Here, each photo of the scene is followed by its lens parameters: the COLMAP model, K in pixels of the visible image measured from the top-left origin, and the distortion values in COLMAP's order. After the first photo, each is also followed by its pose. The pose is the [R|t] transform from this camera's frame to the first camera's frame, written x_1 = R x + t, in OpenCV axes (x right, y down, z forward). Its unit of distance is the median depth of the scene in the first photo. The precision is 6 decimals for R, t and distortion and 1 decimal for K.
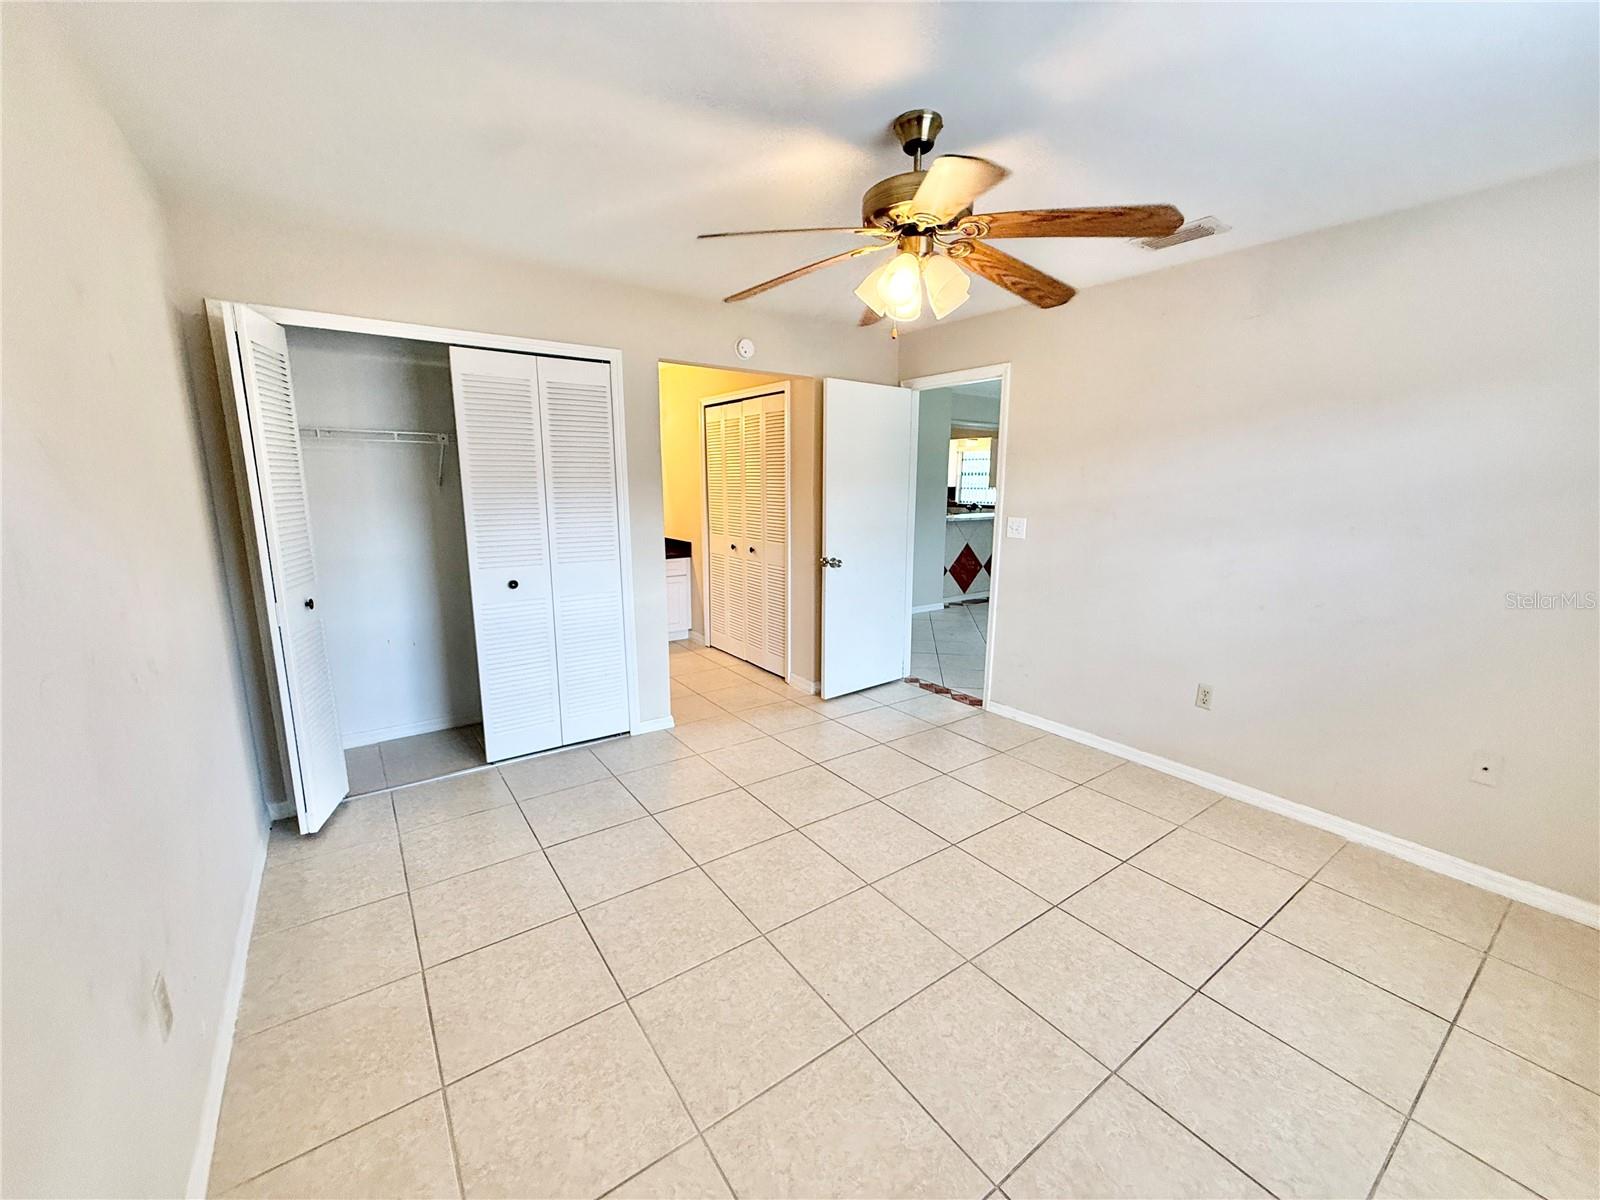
lens RADIAL K [[640.9, 0, 797.5], [0, 640.9, 602.3], [0, 0, 1]] dist [-0.001765, -0.000205]
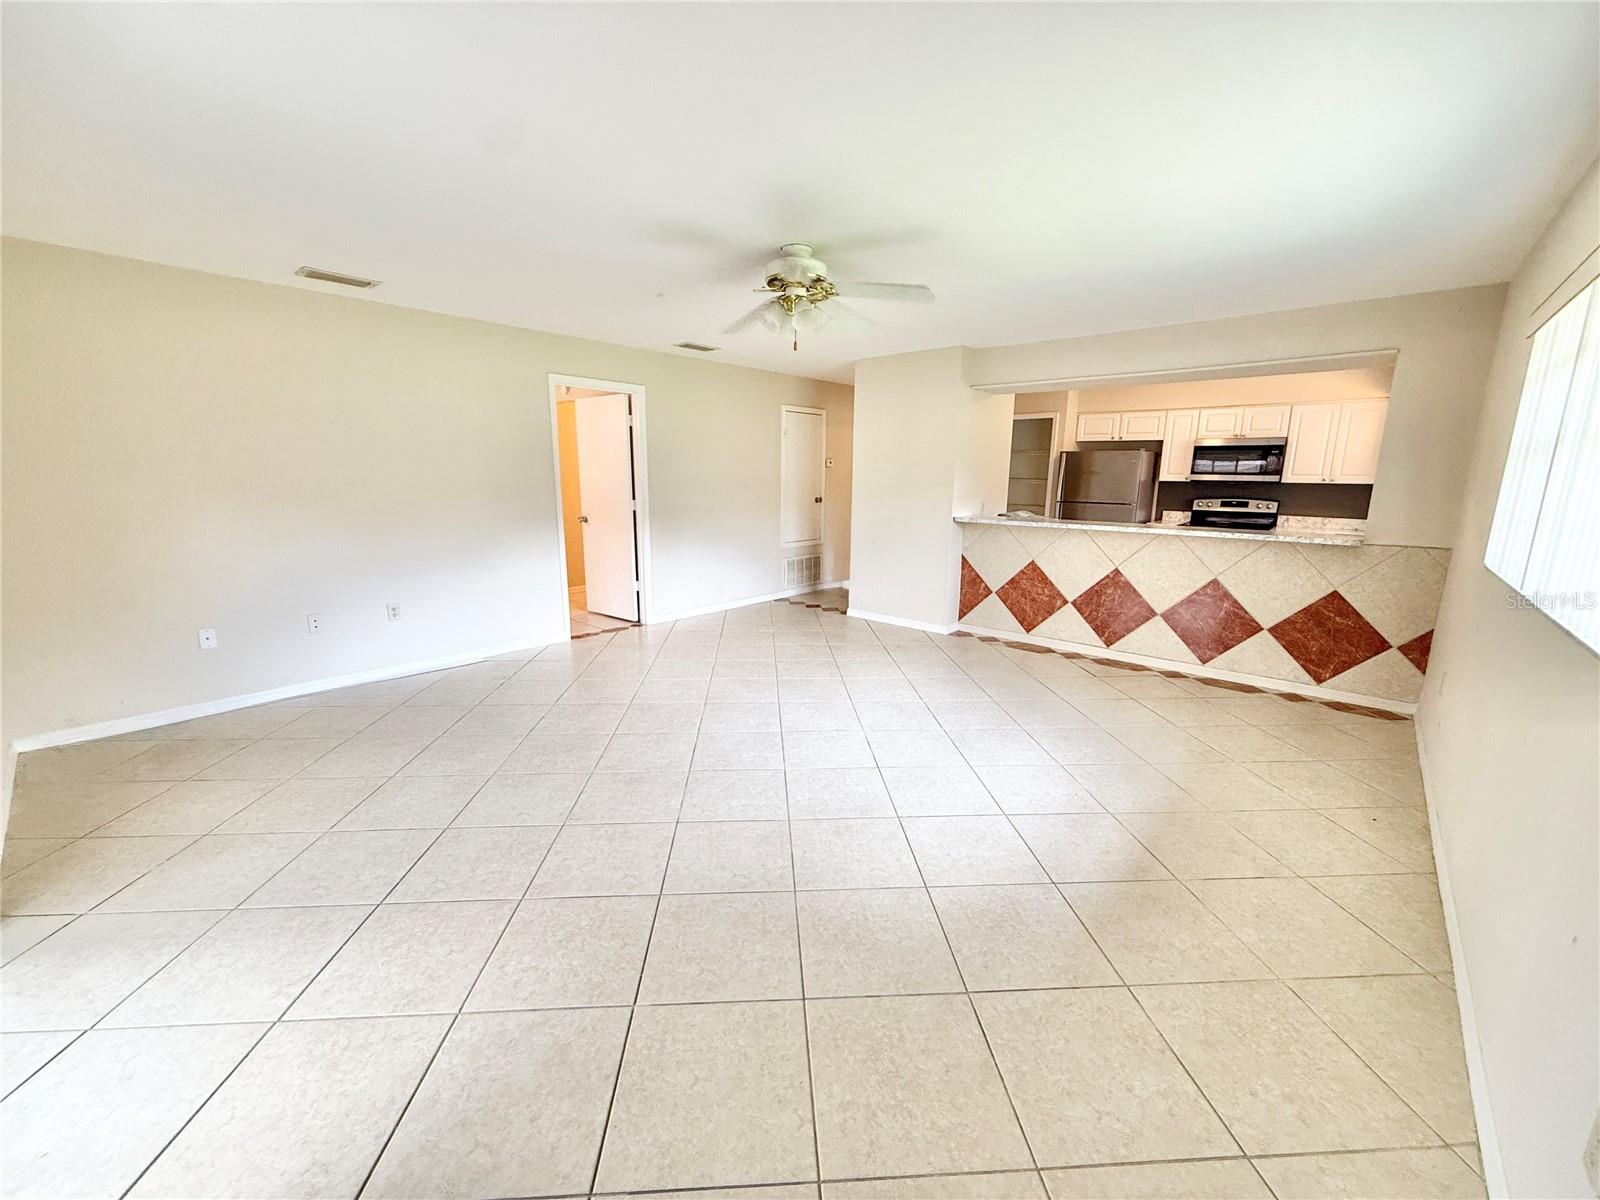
lens RADIAL K [[640.9, 0, 797.5], [0, 640.9, 602.3], [0, 0, 1]] dist [-0.001765, -0.000205]
pose [[0.224081, 0.201589, -0.953493, 0.839710], [-0.180619, 0.970014, 0.162634, -0.111644], [0.957687, 0.135775, 0.253773, 0.587785]]
